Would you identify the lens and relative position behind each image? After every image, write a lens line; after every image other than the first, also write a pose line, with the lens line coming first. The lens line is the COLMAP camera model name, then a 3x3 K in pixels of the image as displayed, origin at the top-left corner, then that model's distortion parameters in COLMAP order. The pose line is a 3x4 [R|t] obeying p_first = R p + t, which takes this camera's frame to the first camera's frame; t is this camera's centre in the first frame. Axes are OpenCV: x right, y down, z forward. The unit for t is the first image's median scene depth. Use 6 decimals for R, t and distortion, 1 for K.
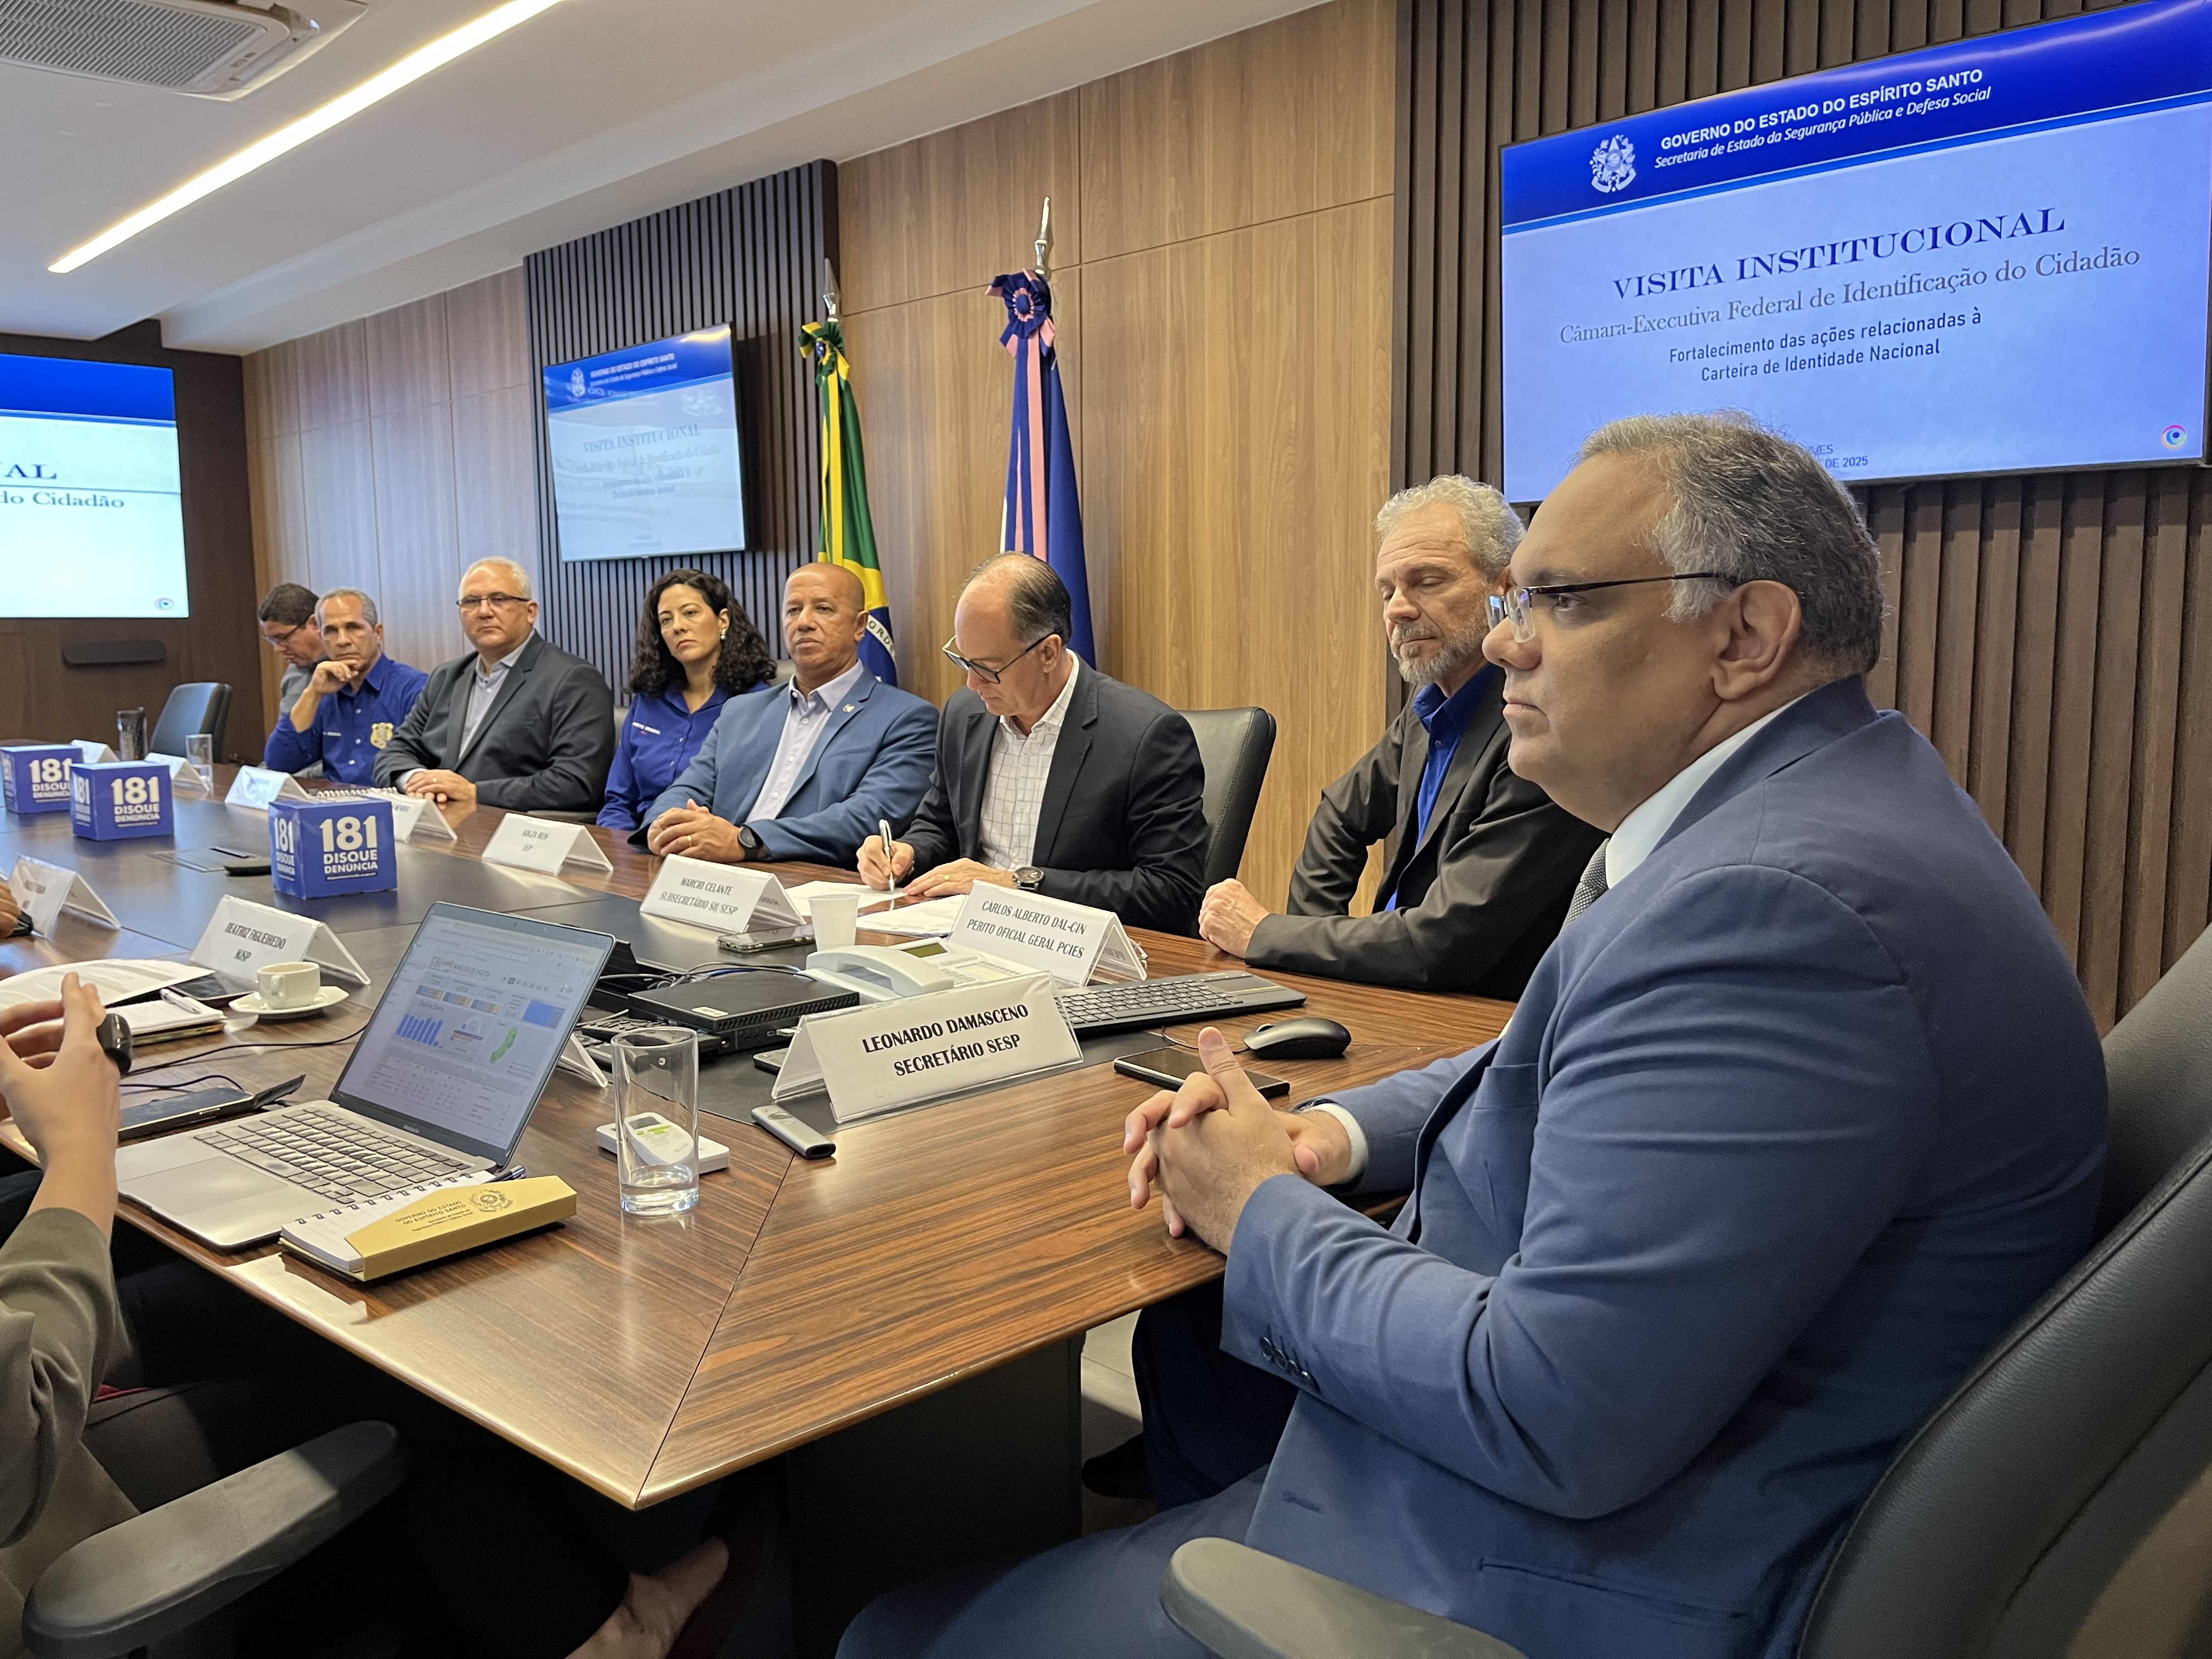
lens RADIAL K [[1747.3, 0, 1087.2], [0, 1747.3, 835.7], [0, 0, 1]] dist [0.008350, -0.046727]
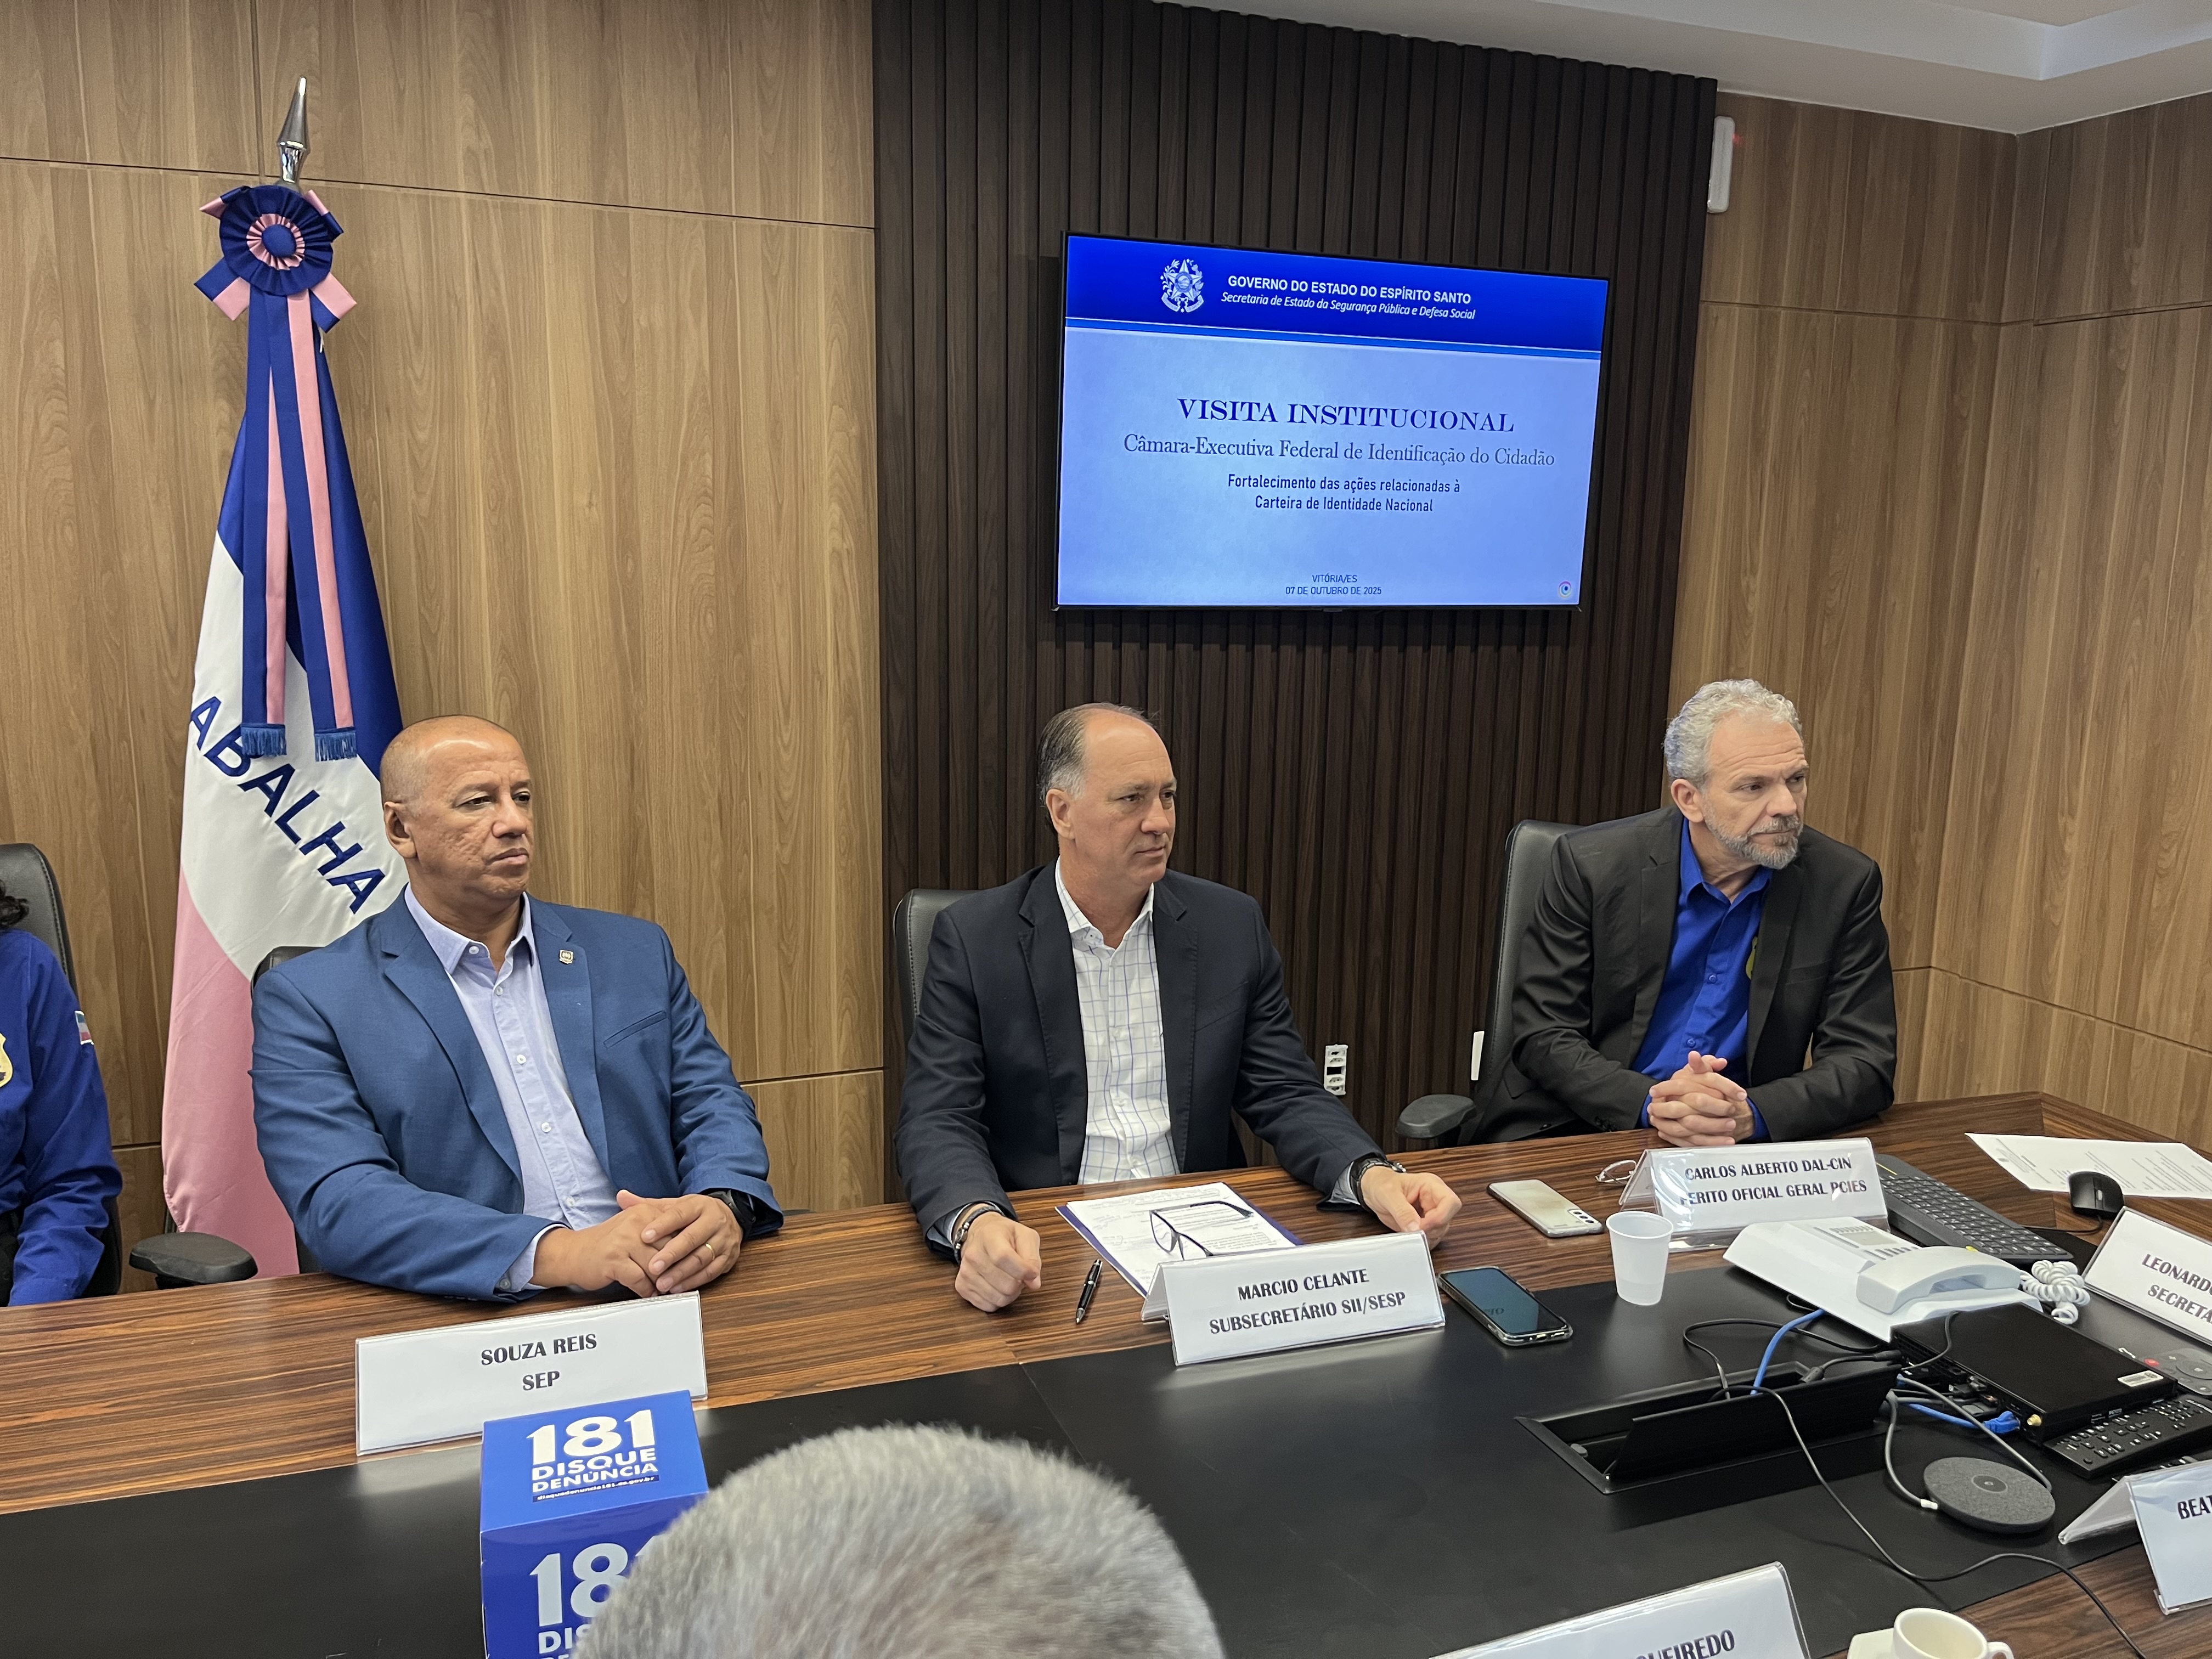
lens RADIAL K [[1747.3, 0, 1111.8], [0, 1747.3, 833.5], [0, 0, 1]] dist [0.008350, -0.046727]
pose [[0.358338, -0.153303, 0.920919, -0.715930], [0.080594, 0.987823, 0.133081, -0.206894], [-0.930107, 0.026532, 0.366330, 0.672129]]
